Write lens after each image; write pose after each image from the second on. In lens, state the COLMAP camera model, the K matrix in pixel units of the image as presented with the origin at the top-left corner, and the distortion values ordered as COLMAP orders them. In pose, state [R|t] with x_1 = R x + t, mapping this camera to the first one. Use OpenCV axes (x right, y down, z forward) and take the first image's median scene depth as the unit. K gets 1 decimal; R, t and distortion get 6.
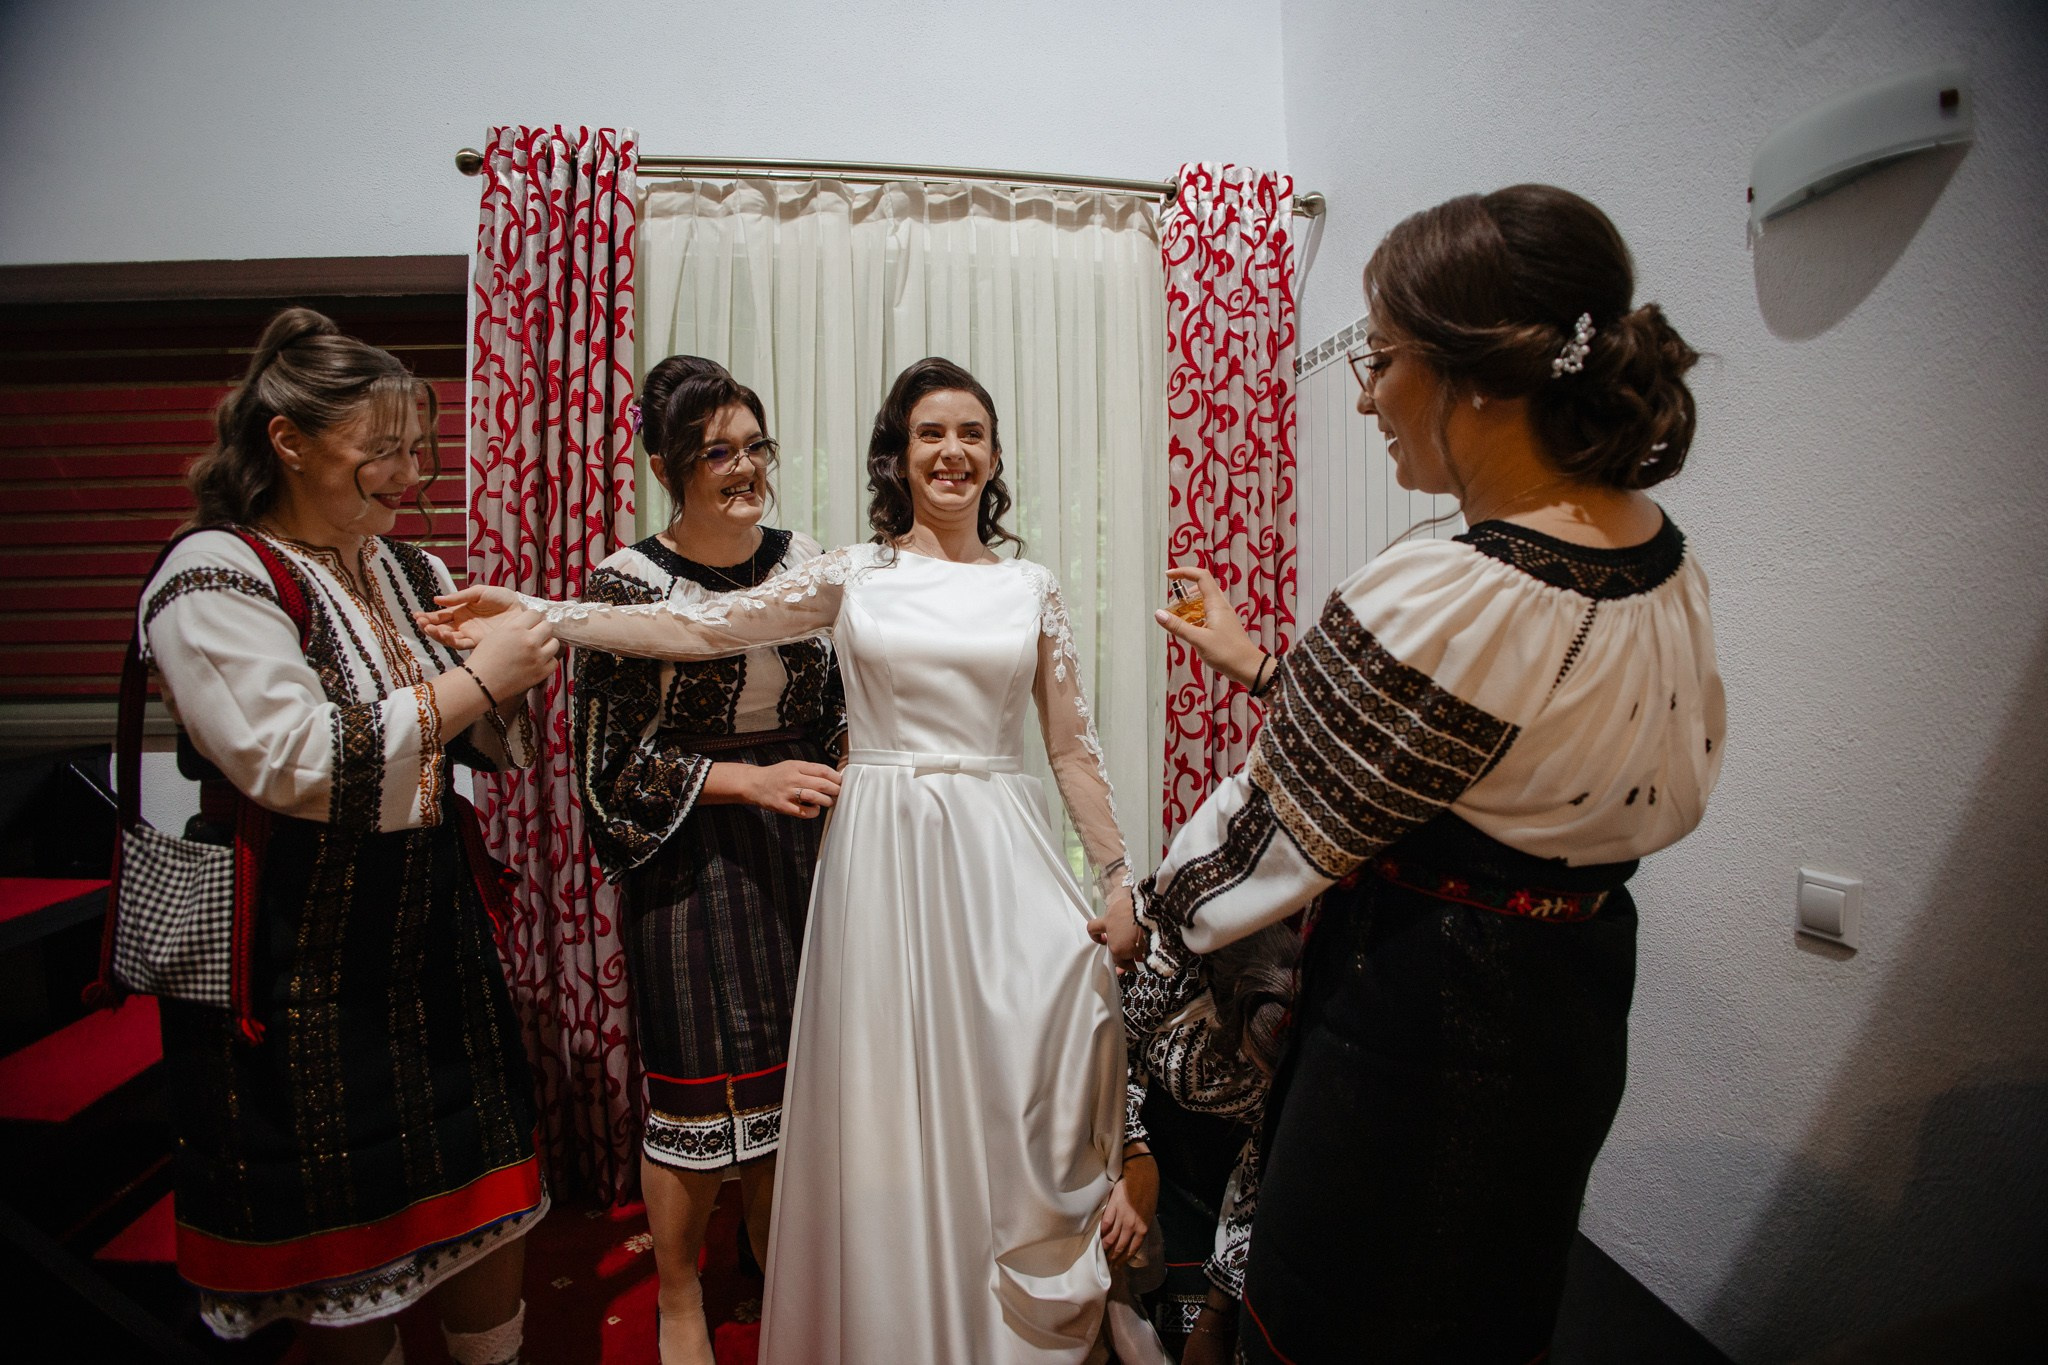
lens RADIAL K [[988.4, 0, 1016.7], [0, 988.4, 659.0], [0, 0, 1]] dist [-0.113171, 0.022283]
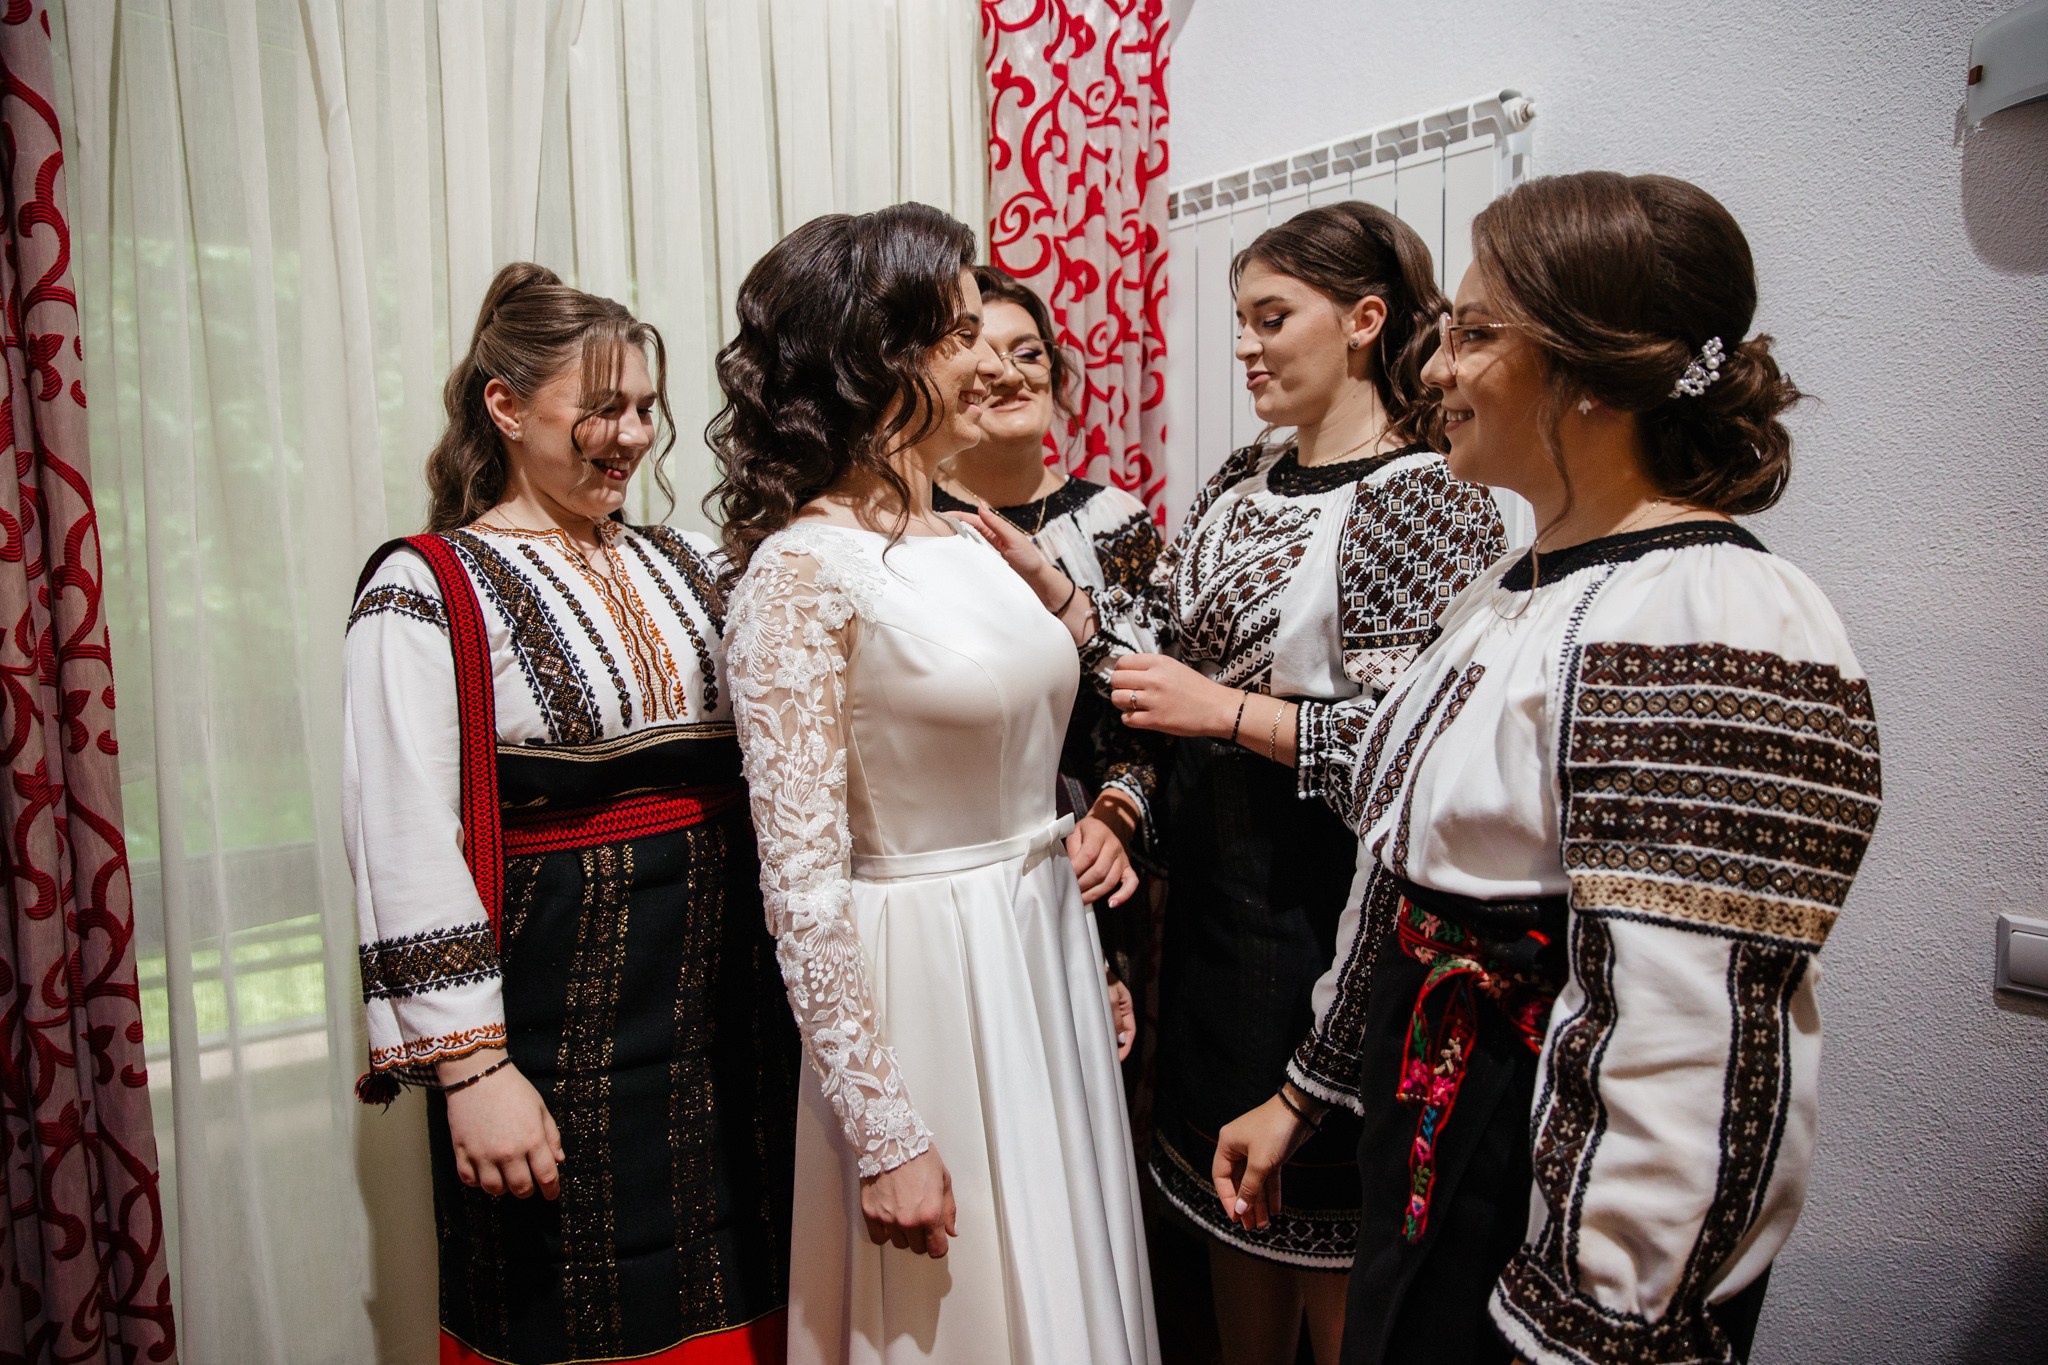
lens RADIAL K [[1453.5, 0, 1036.8], [0, 1453.5, 660.6], [0, 0, 1]] dist [-0.058871, 0.046796]
pose [[0.898873, -0.045881, 0.435800, -0.257799], [0.017518, 0.997471, 0.068881, -0.056604], [-0.437858, -0.054281, 0.897404, 0.113306]]
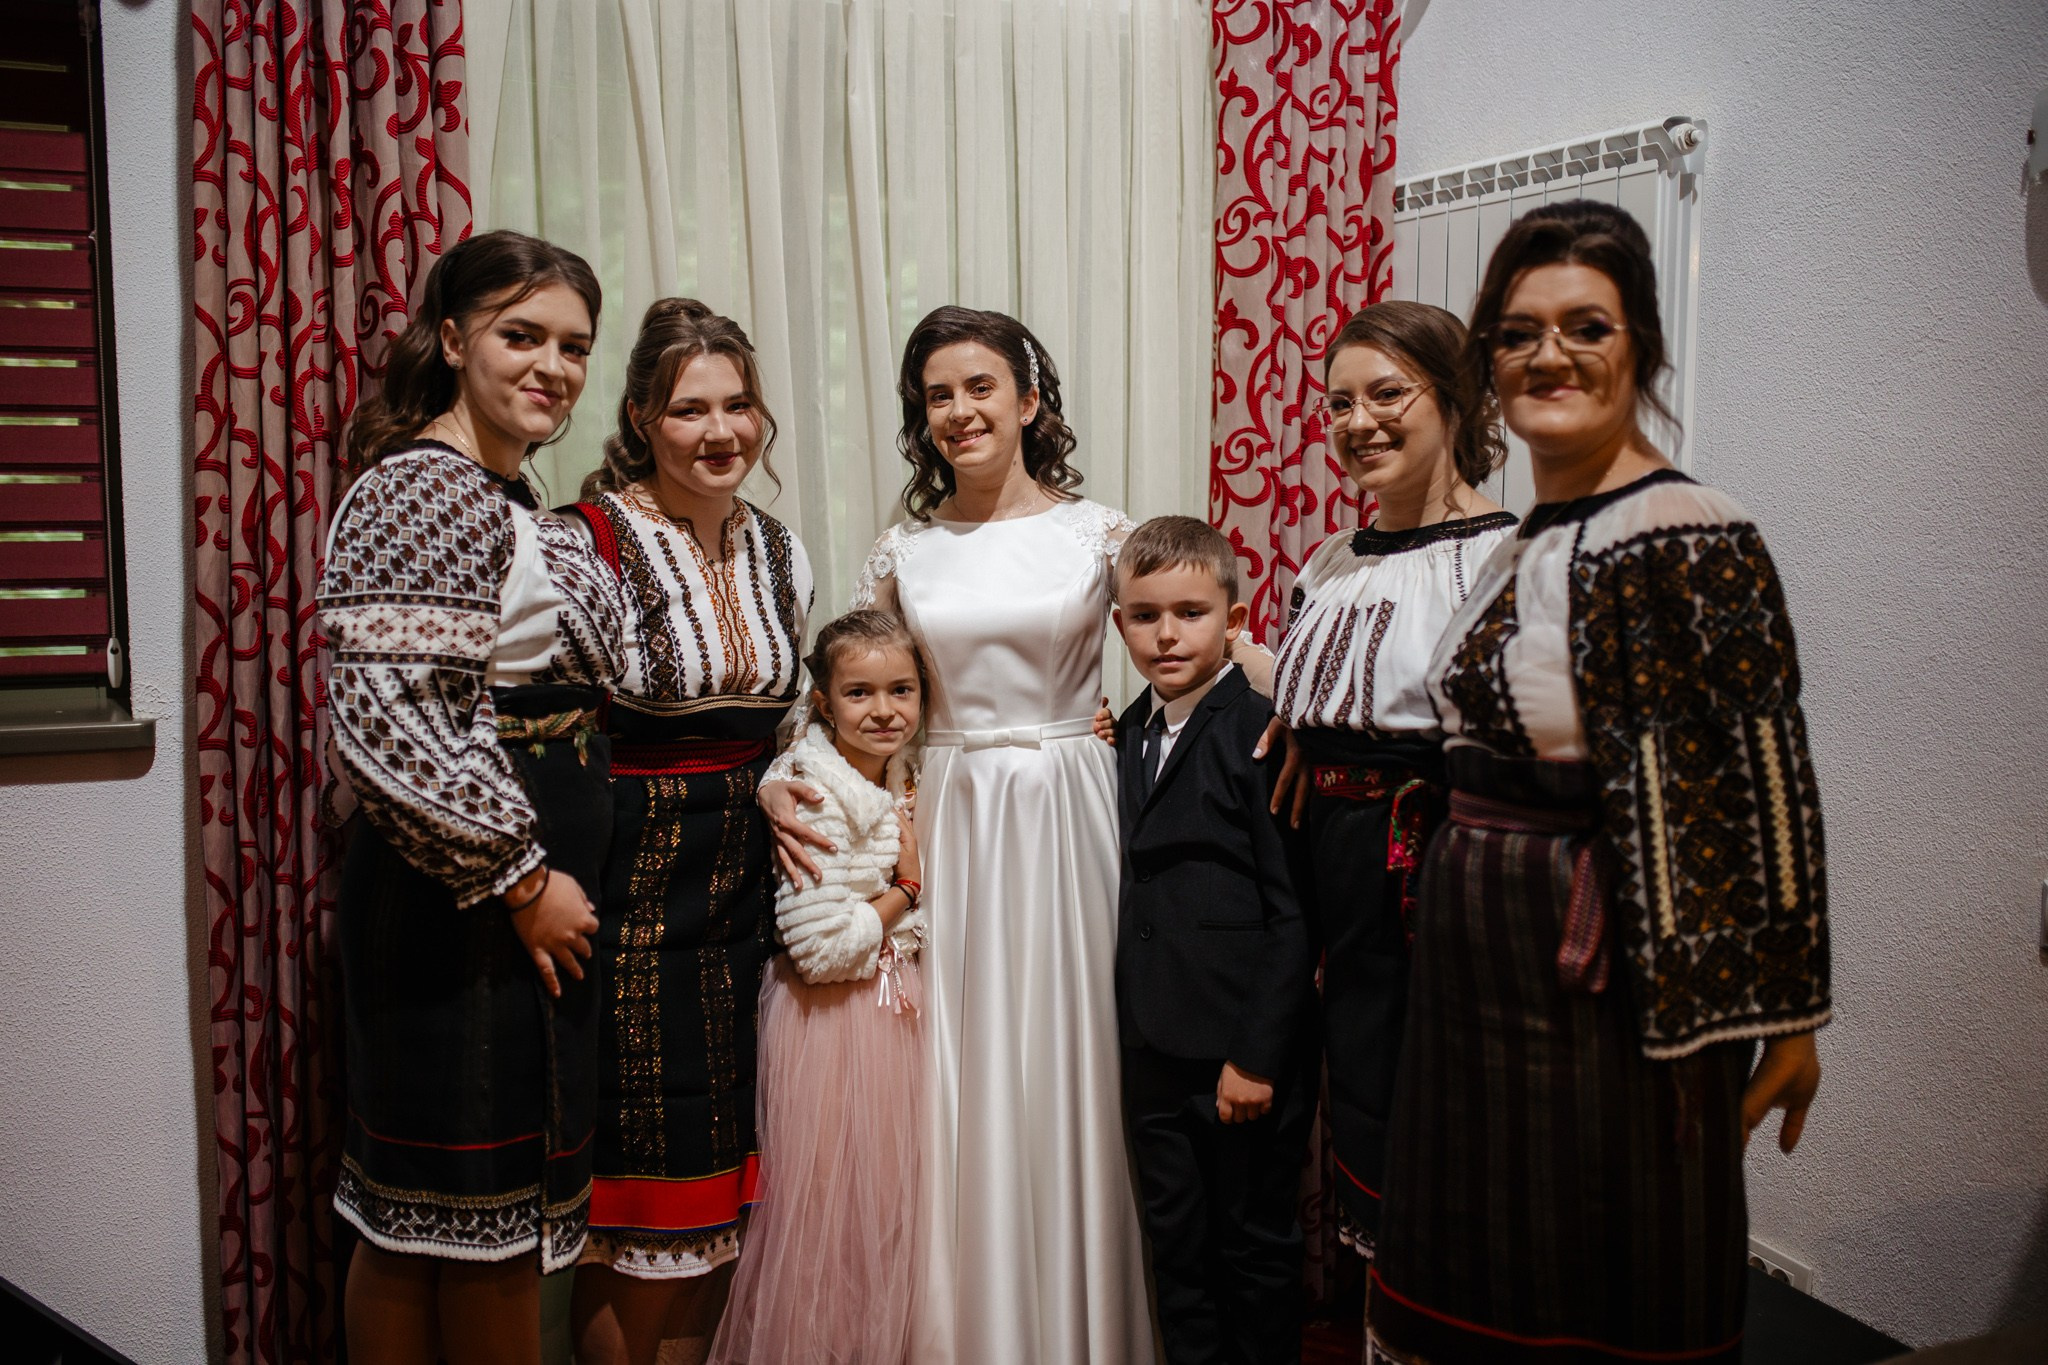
lens RADIAL K [[2079.9, 0, 1025.6], [0, 2079.9, 661.1], [0, 0, 1]] dist [0.026304, 0.000000]
pose [[0.968991, -0.010832, 0.246859, -0.351815], [-0.005006, 0.997973, 0.063441, -0.065405], [-0.247046, -0.062710, 0.966972, -0.416328]]
